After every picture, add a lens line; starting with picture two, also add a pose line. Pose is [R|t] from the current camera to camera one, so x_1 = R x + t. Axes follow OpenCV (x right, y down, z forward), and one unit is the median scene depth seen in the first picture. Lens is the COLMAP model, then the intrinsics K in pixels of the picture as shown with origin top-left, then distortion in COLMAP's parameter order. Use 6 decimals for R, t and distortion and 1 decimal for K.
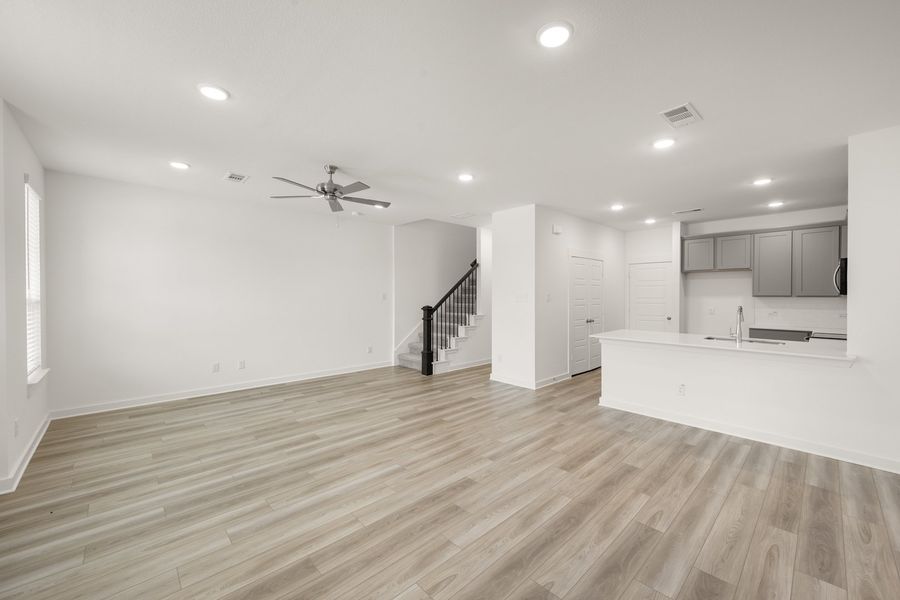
lens RADIAL K [[353.9, 0, 452.4], [0, 353.9, 298.4], [0, 0, 1]] dist [0.001409, 0.000069]
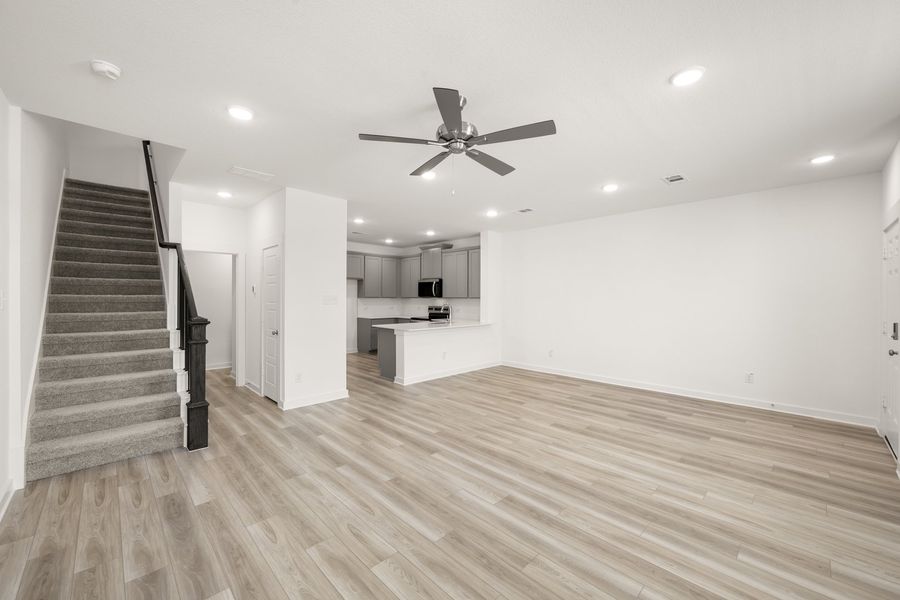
lens RADIAL K [[353.9, 0, 450.9], [0, 353.9, 299.4], [0, 0, 1]] dist [0.001409, 0.000069]
pose [[-0.019326, -0.007516, 0.999785, -0.865217], [0.005893, 0.999954, 0.007631, -0.009932], [-0.999796, 0.006039, -0.019281, 0.895176]]
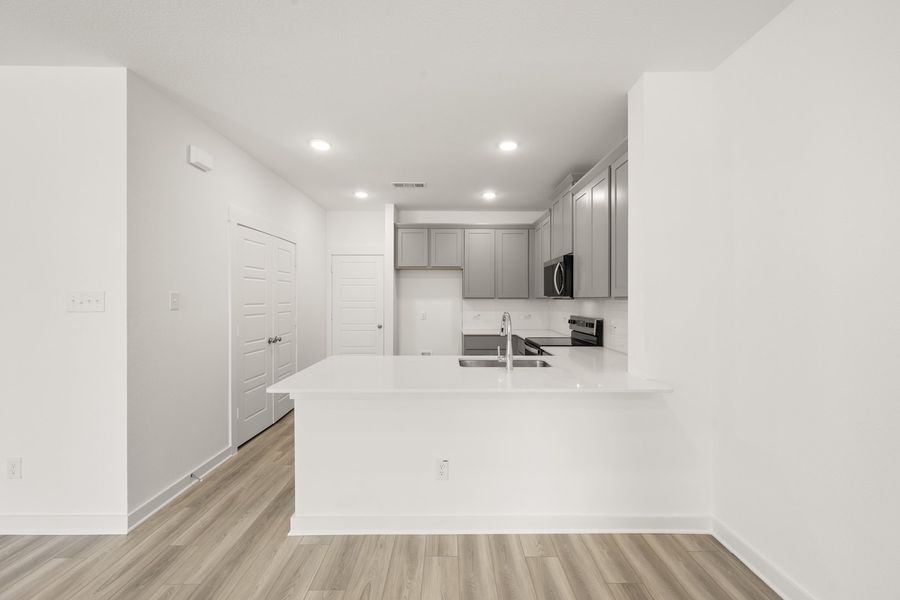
lens RADIAL K [[353.9, 0, 451.4], [0, 353.9, 297.8], [0, 0, 1]] dist [0.001409, 0.000069]
pose [[0.681548, 0.000328, 0.731773, 0.230407], [0.006505, 0.999958, -0.006507, -0.002029], [-0.731744, 0.009195, 0.681517, 0.553977]]
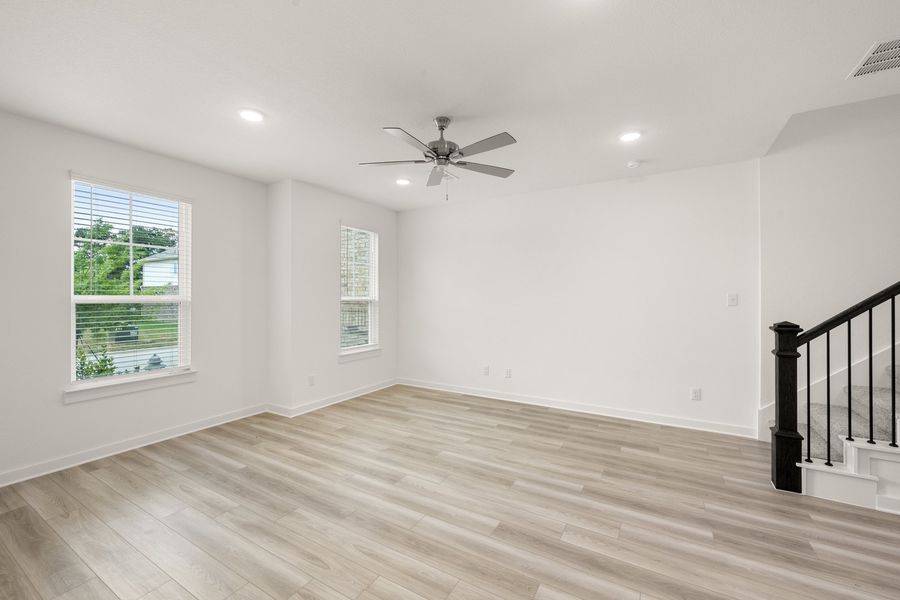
lens RADIAL K [[369.4, 0, 451.1], [0, 369.4, 297.5], [0, 0, 1]] dist [-0.001502, 0.001453]
pose [[0.277429, -0.002495, -0.960743, 0.340115], [-0.009588, 0.999940, -0.005366, -0.002662], [0.960698, 0.010700, 0.277388, 0.708037]]
